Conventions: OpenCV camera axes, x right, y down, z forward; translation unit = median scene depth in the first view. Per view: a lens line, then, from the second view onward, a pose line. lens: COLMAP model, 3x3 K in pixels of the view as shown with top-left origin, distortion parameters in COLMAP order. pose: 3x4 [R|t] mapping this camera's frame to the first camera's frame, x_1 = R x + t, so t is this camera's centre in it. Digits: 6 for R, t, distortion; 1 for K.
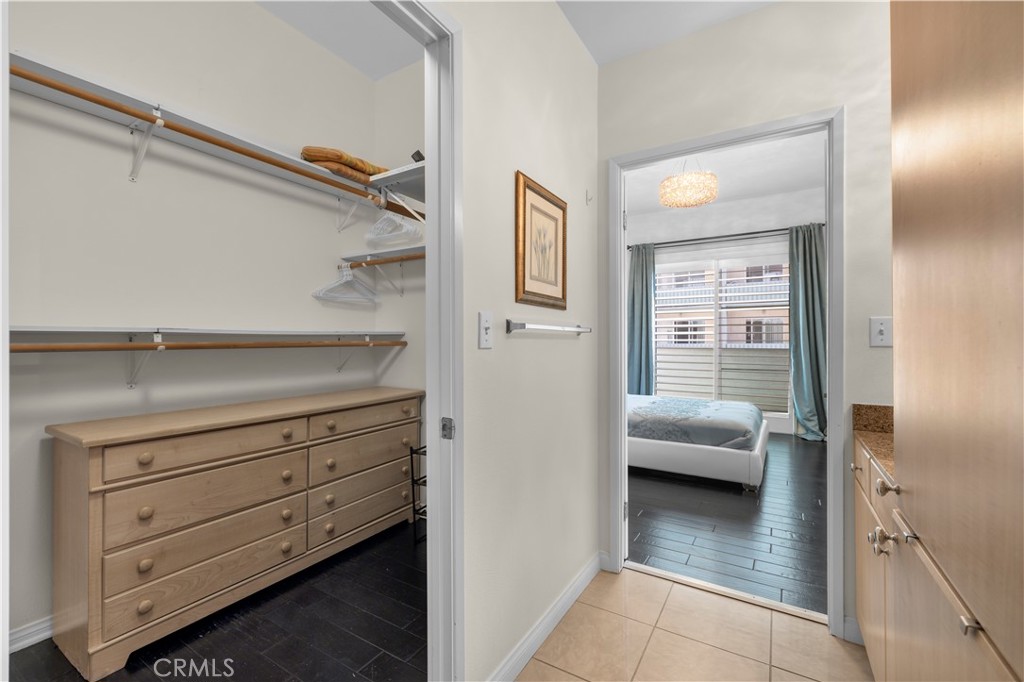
lens RADIAL K [[429.0, 0, 511.2], [0, 429.0, 339.1], [0, 0, 1]] dist [0.001908, -0.000068]
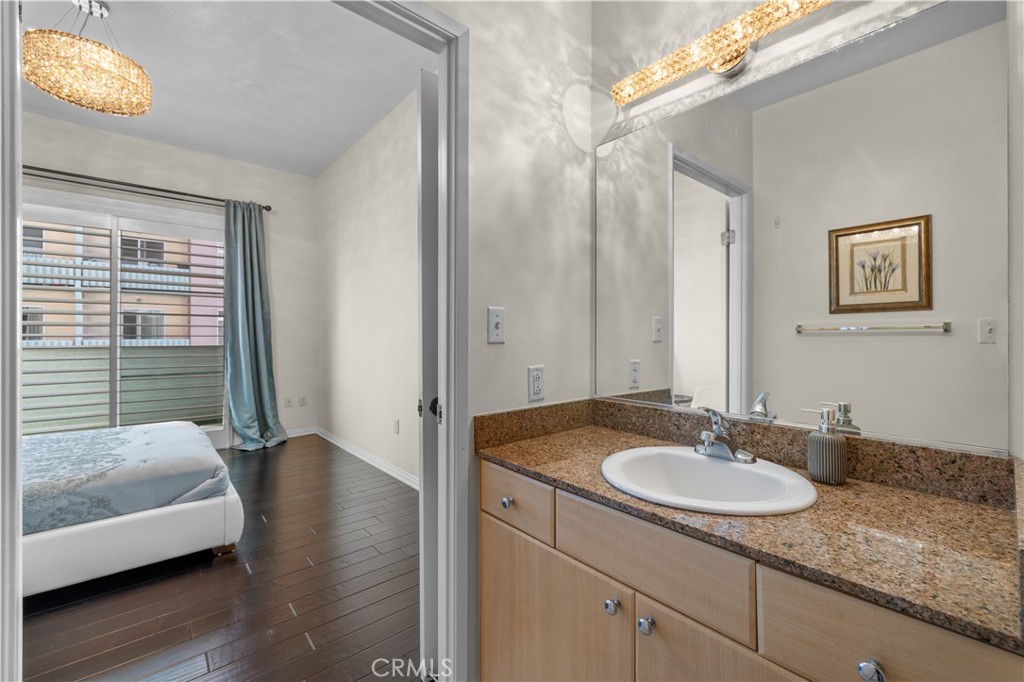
lens RADIAL K [[429.0, 0, 516.4], [0, 429.0, 335.7], [0, 0, 1]] dist [0.001908, -0.000068]
pose [[0.295355, 0.001973, 0.955386, 0.022213], [-0.004563, 0.999989, -0.000654, 0.001173], [-0.955377, -0.004166, 0.295361, 0.220454]]
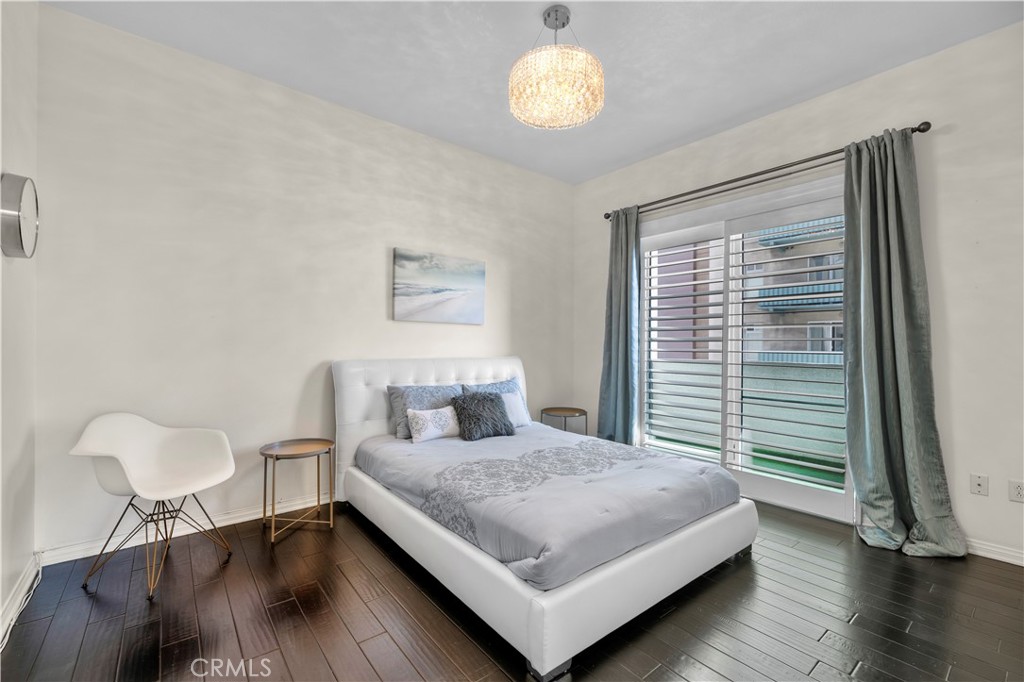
lens RADIAL K [[429.0, 0, 511.6], [0, 429.0, 340.9], [0, 0, 1]] dist [0.001908, -0.000068]
pose [[0.943256, 0.004631, -0.332036, 0.434191], [-0.004491, 0.999989, 0.001188, -0.011210], [0.332037, 0.000371, 0.943266, 0.344455]]
